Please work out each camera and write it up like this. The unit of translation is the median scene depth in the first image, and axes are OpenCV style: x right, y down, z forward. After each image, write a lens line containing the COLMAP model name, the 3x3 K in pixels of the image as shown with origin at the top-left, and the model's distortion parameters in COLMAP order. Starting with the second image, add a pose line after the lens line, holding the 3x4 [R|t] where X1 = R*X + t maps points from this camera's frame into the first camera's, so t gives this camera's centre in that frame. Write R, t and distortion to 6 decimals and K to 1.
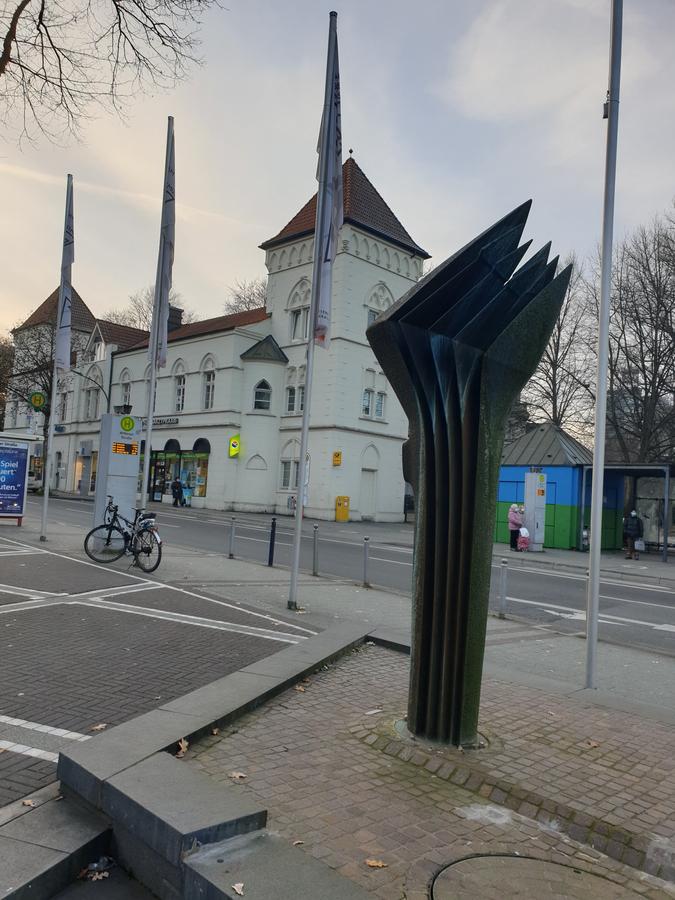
lens RADIAL K [[701.9, 0, 337.5], [0, 701.9, 450.0], [0, 0, 1]] dist [0.035737, -0.000061]
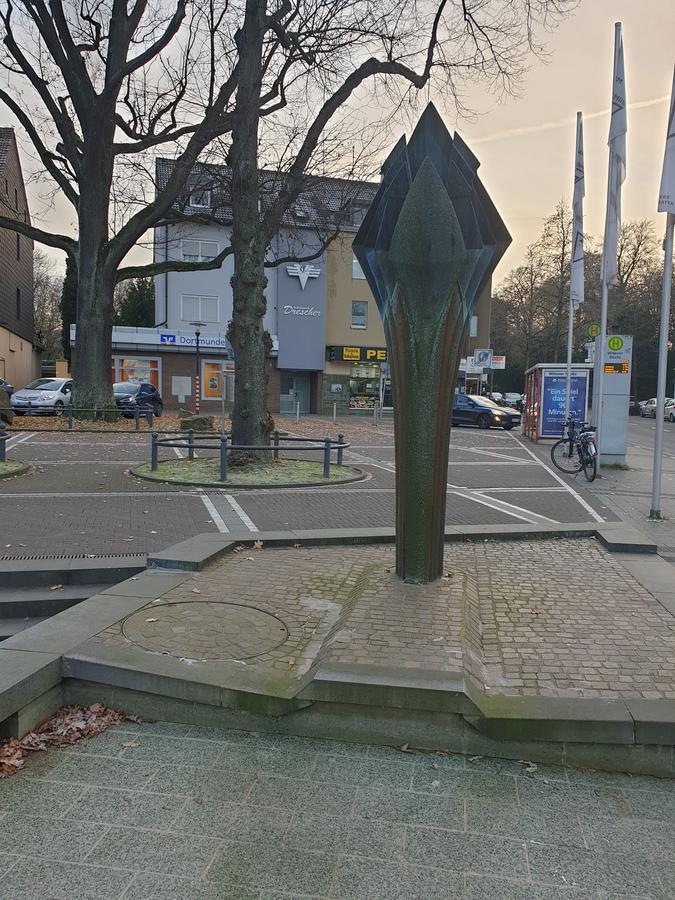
lens RADIAL K [[701.9, 0, 337.5], [0, 701.9, 450.0], [0, 0, 1]] dist [0.035737, -0.000061]
pose [[0.574386, 0.004391, -0.818573, 0.428324], [0.070898, 0.995961, 0.055091, 0.043234], [0.815508, -0.089678, 0.571755, 0.083912]]
